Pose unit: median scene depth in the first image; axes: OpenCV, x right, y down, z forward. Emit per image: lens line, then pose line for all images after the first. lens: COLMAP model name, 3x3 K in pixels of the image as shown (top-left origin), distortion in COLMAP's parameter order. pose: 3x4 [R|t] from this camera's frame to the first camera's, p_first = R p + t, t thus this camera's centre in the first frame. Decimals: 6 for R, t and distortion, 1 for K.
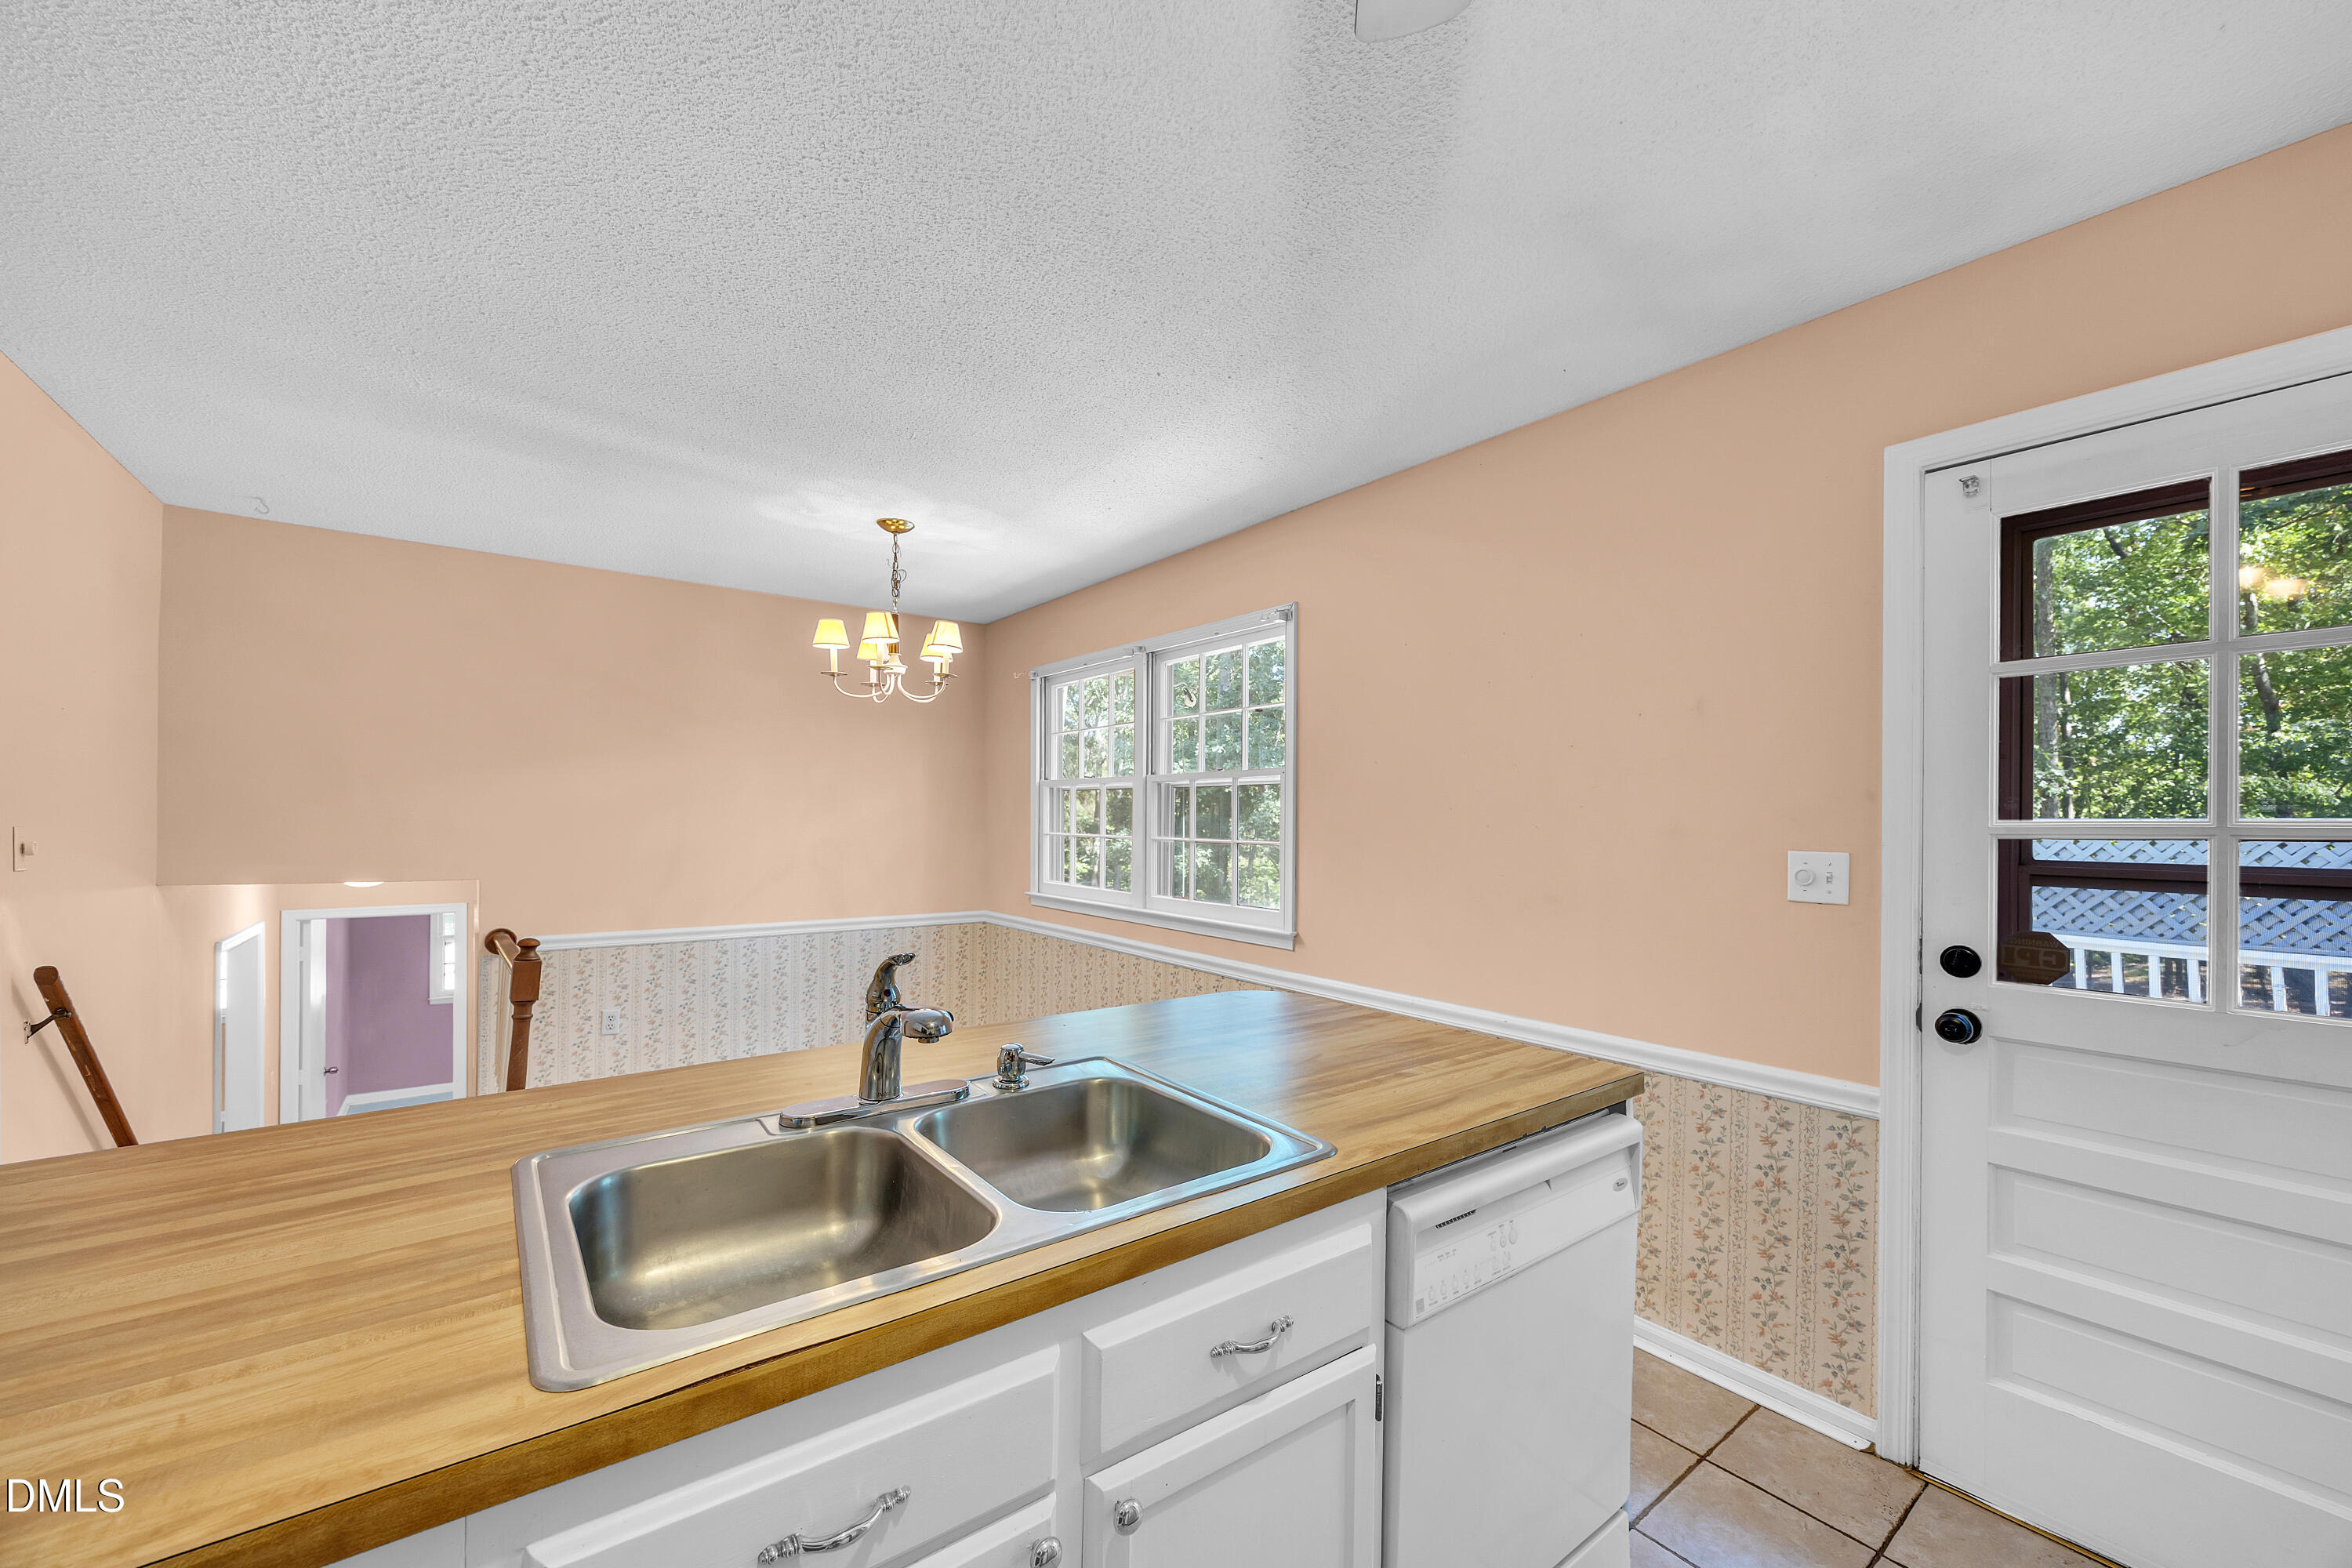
lens RADIAL K [[900.5, 0, 1161.2], [0, 900.5, 821.4], [0, 0, 1]] dist [-0.007978, 0.001374]
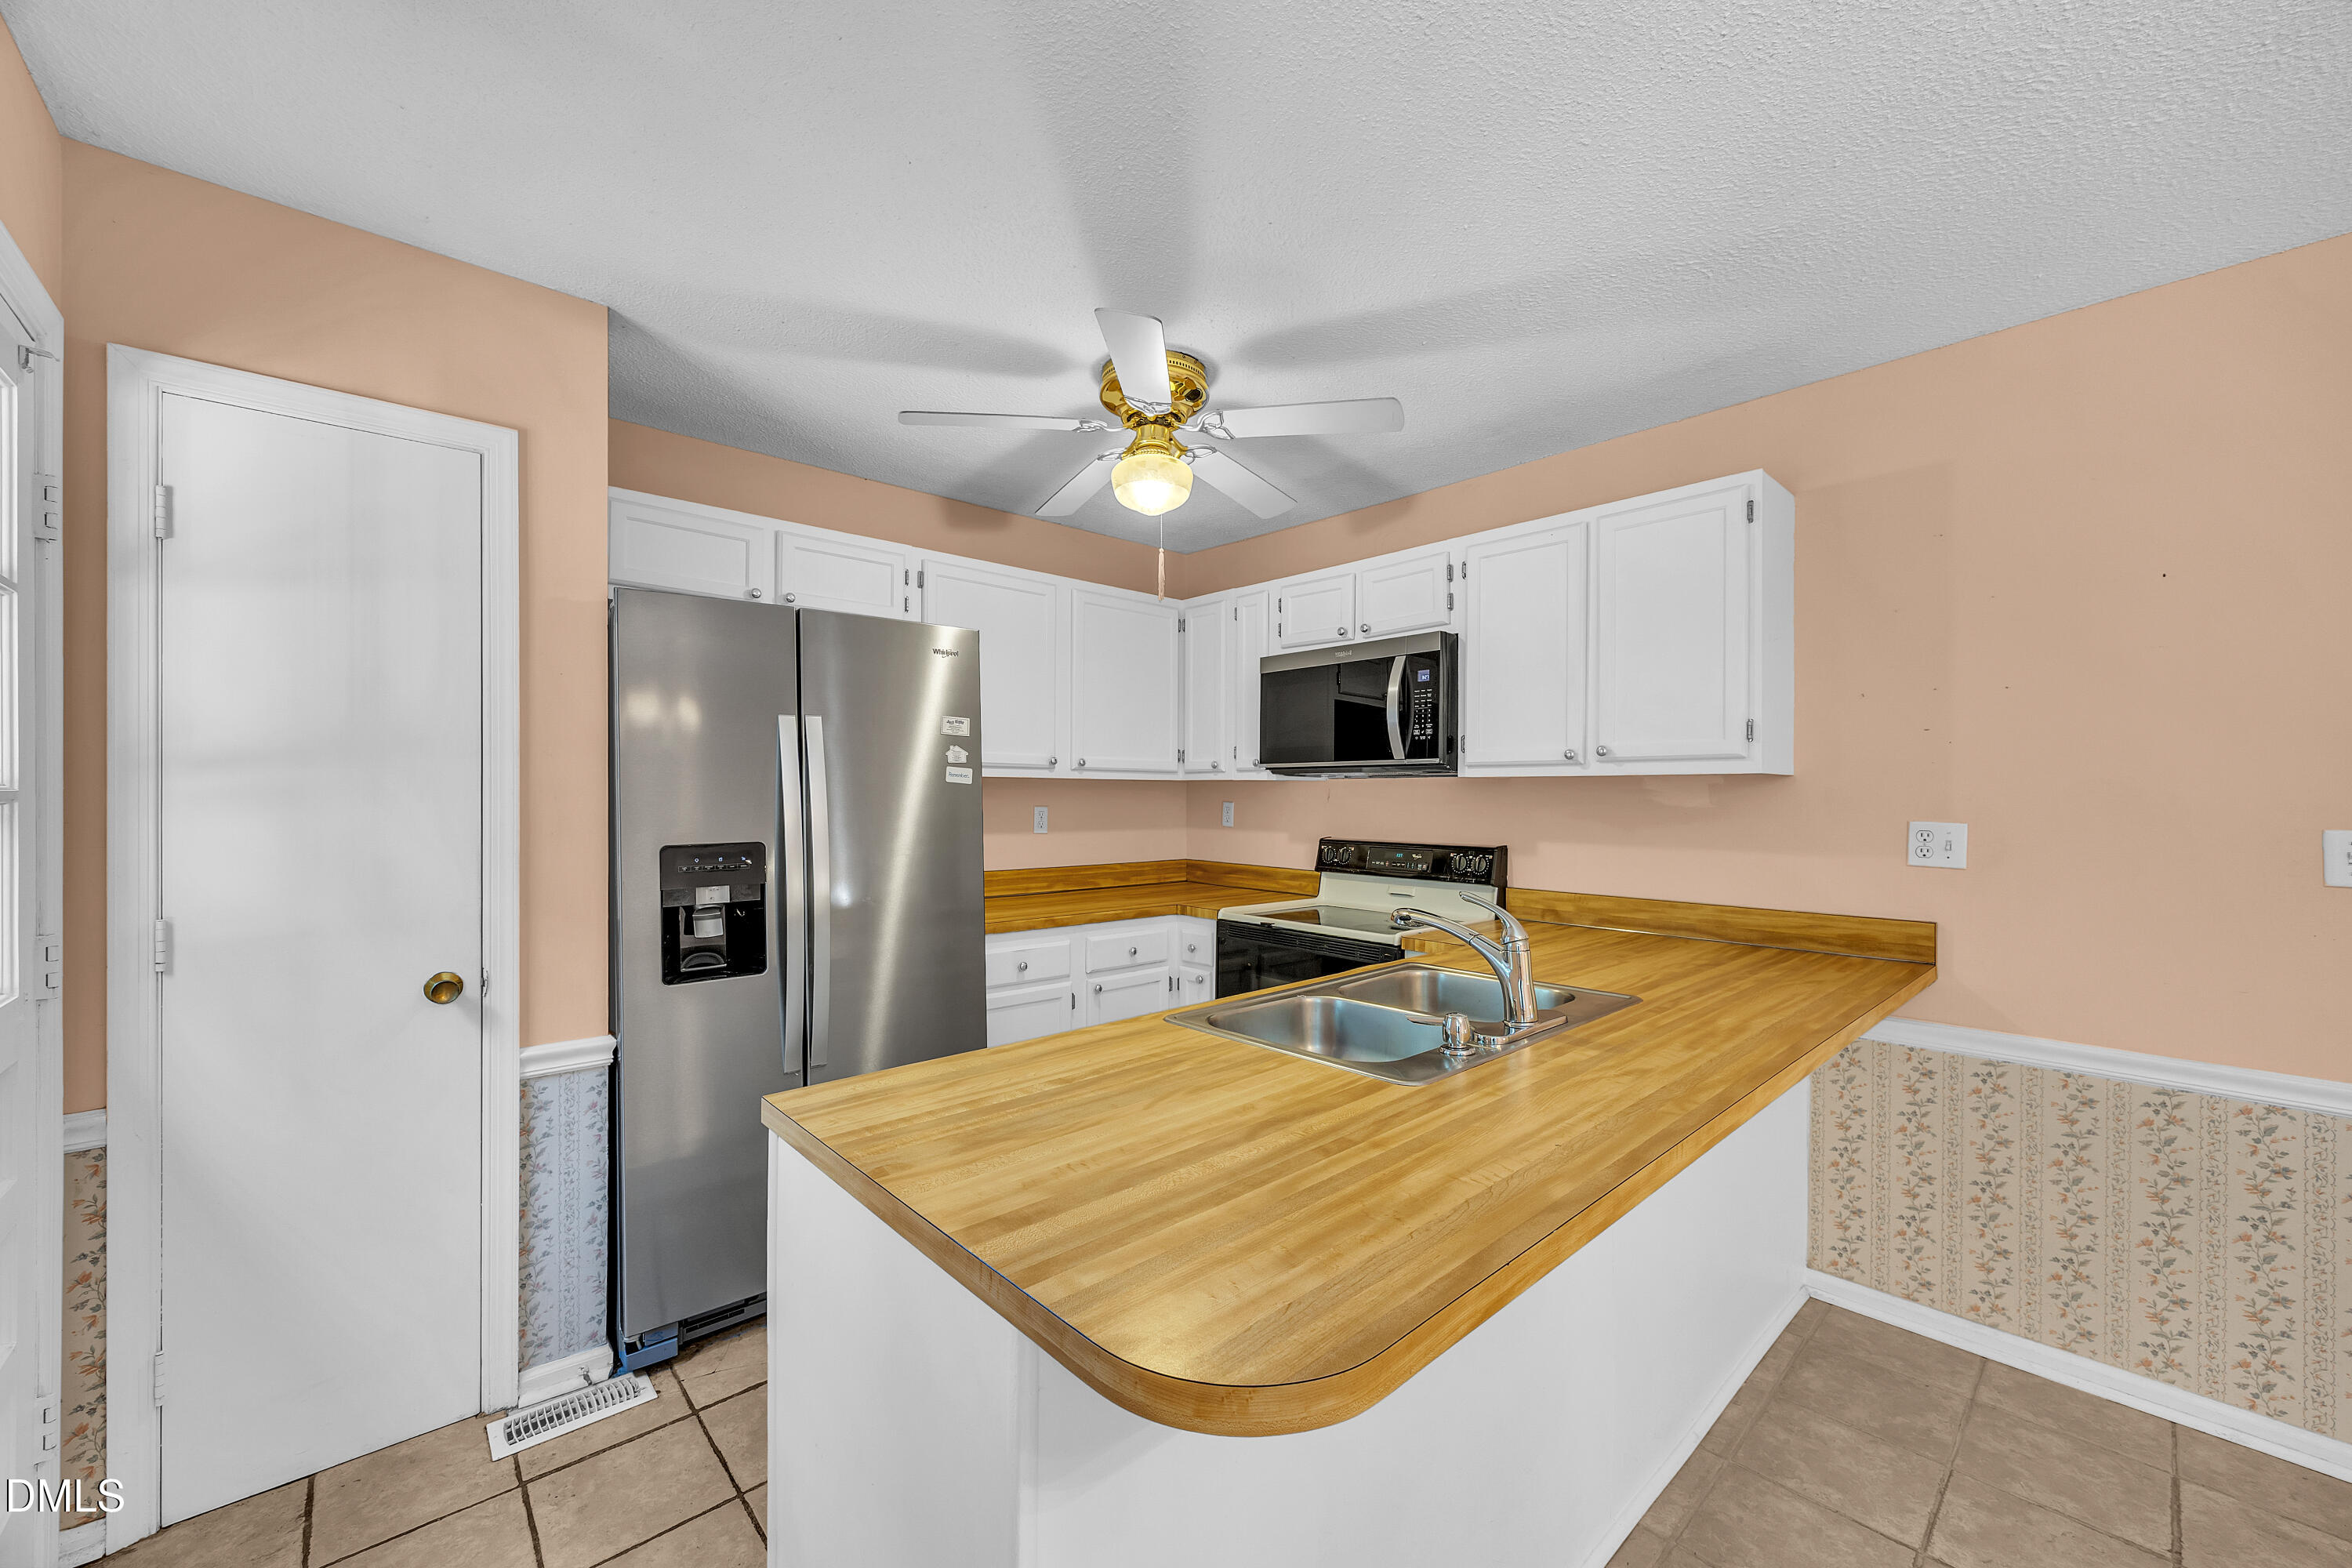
lens RADIAL K [[900.5, 0, 1168.5], [0, 900.5, 789.4], [0, 0, 1]] dist [-0.007978, 0.001374]
pose [[-0.996404, -0.011776, -0.083906, 0.185488], [-0.011499, 0.999927, -0.003781, -0.002726], [0.083944, -0.002803, -0.996467, 1.443484]]
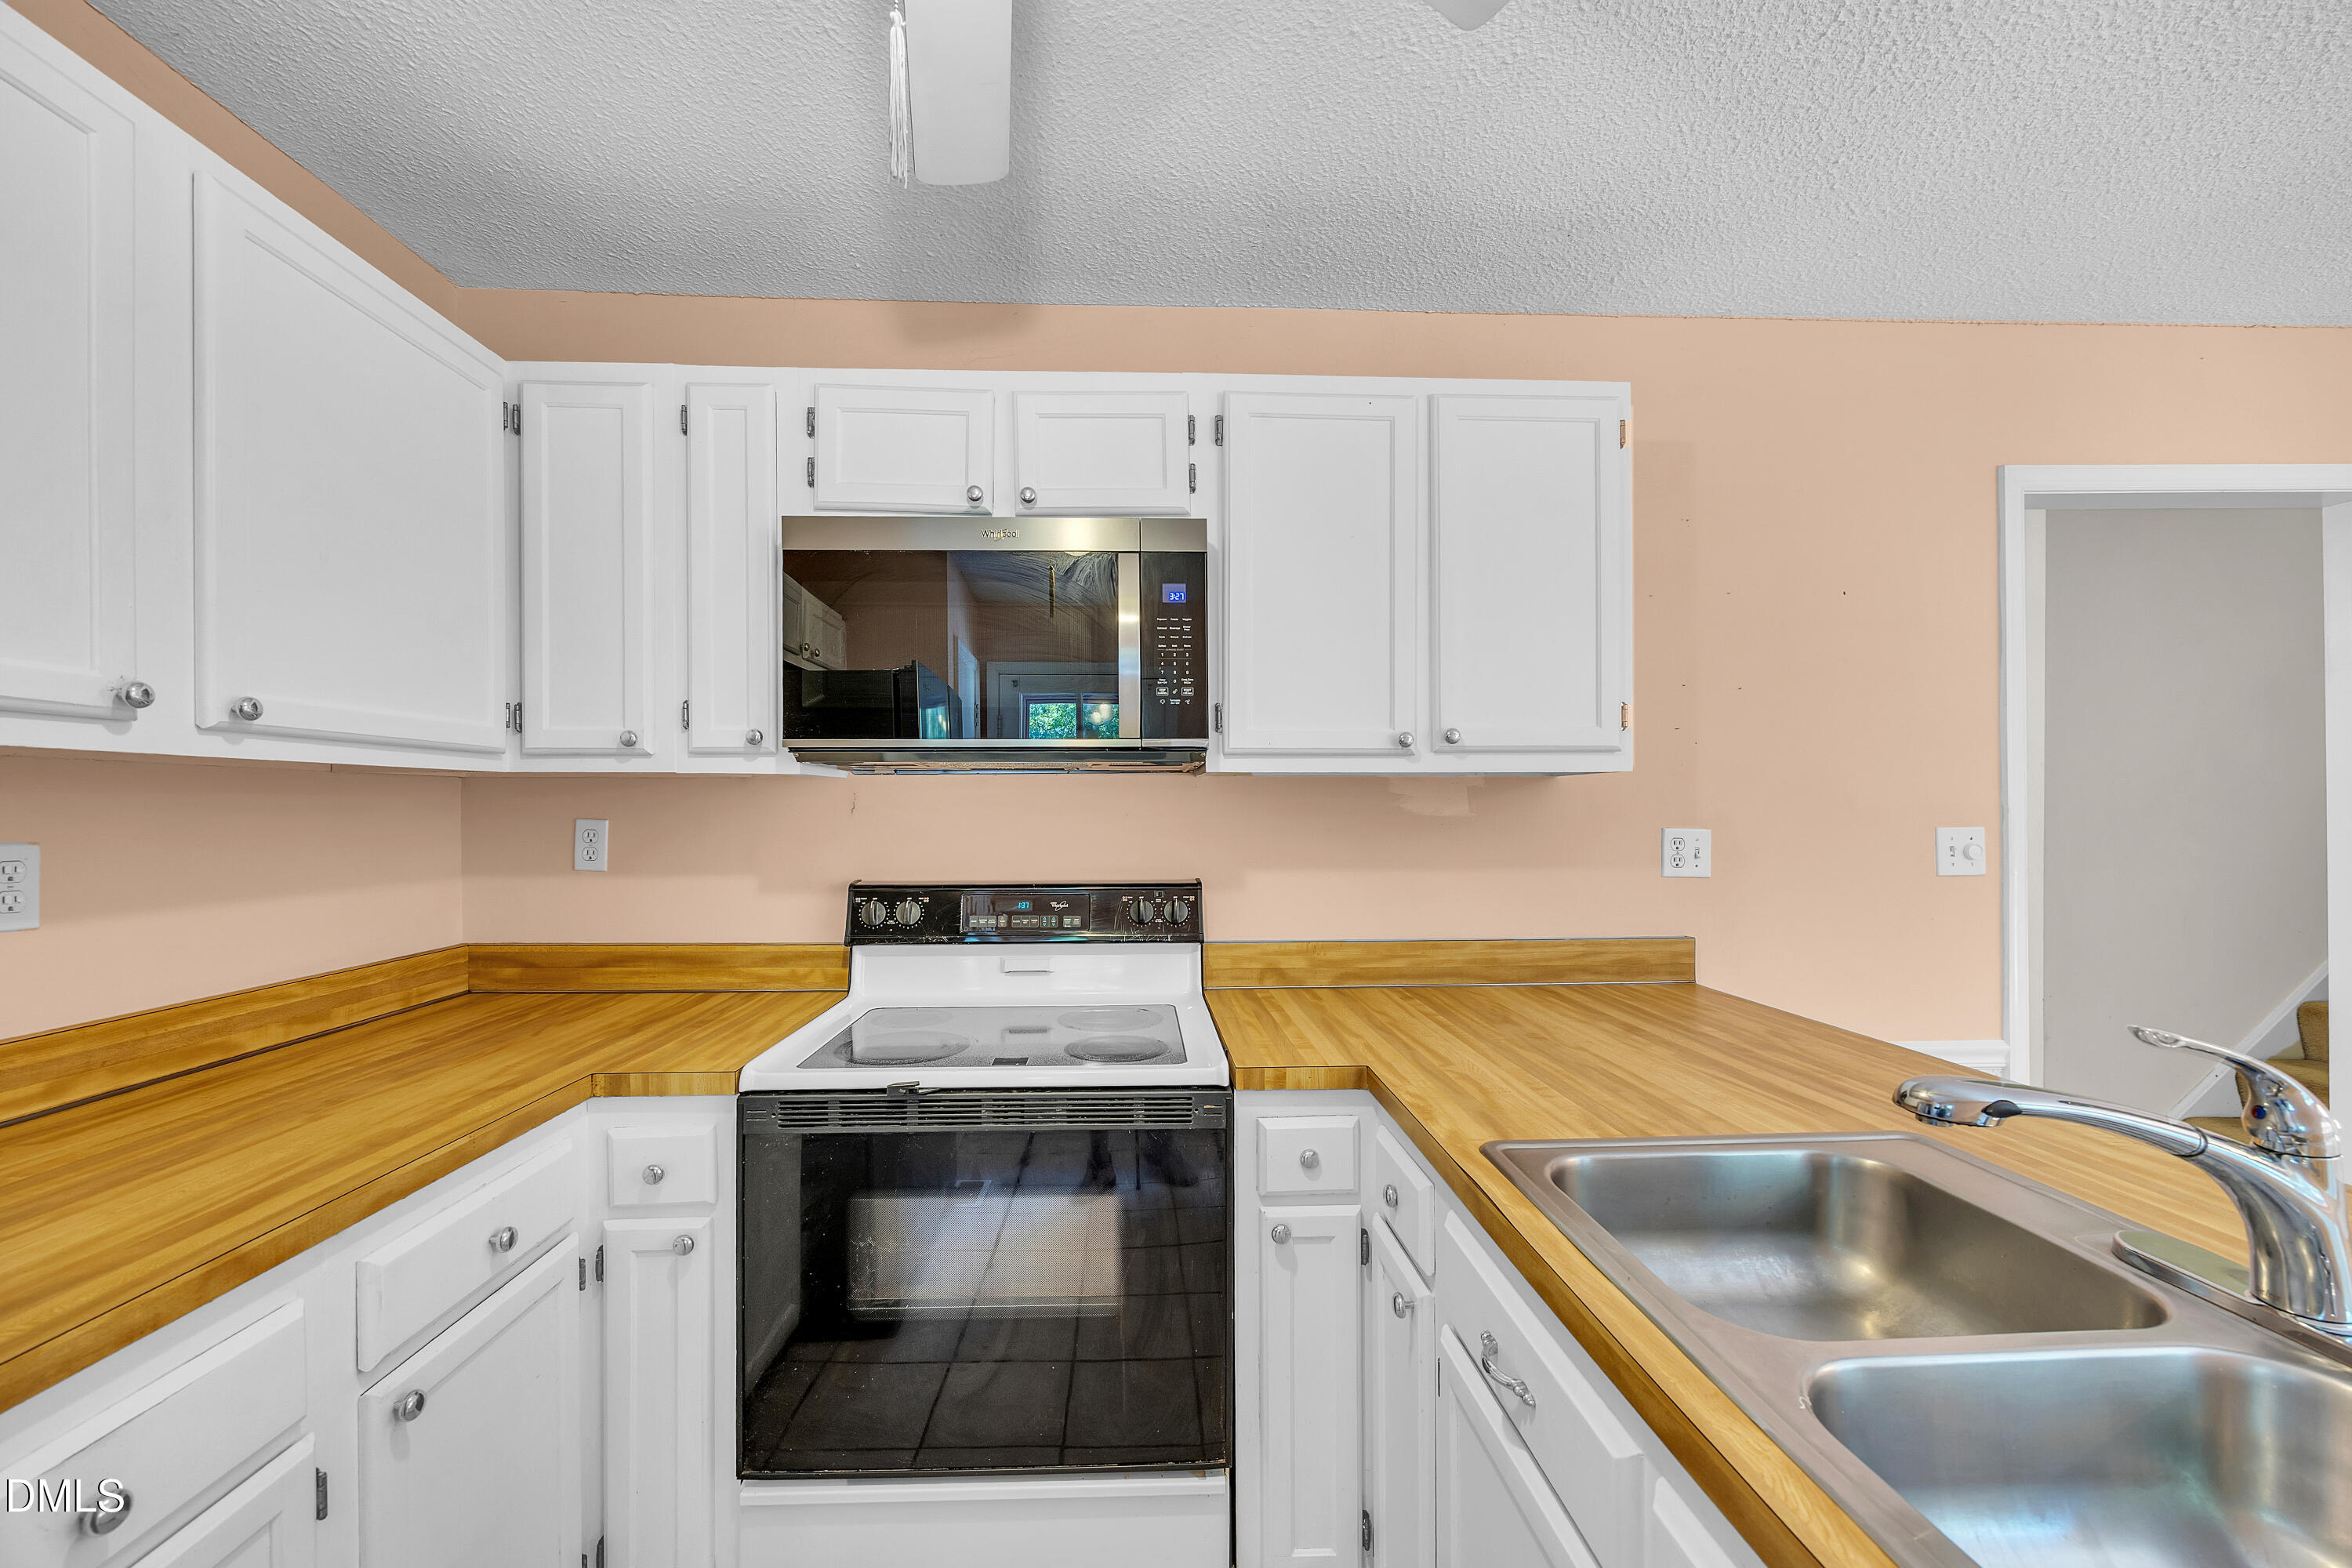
lens RADIAL K [[900.5, 0, 1161.1], [0, 900.5, 810.7], [0, 0, 1]] dist [-0.007978, 0.001374]
pose [[-0.576129, -0.000814, -0.817358, 0.340503], [-0.003106, 0.999994, 0.001193, 0.003069], [0.817353, 0.003226, -0.576129, 0.482792]]
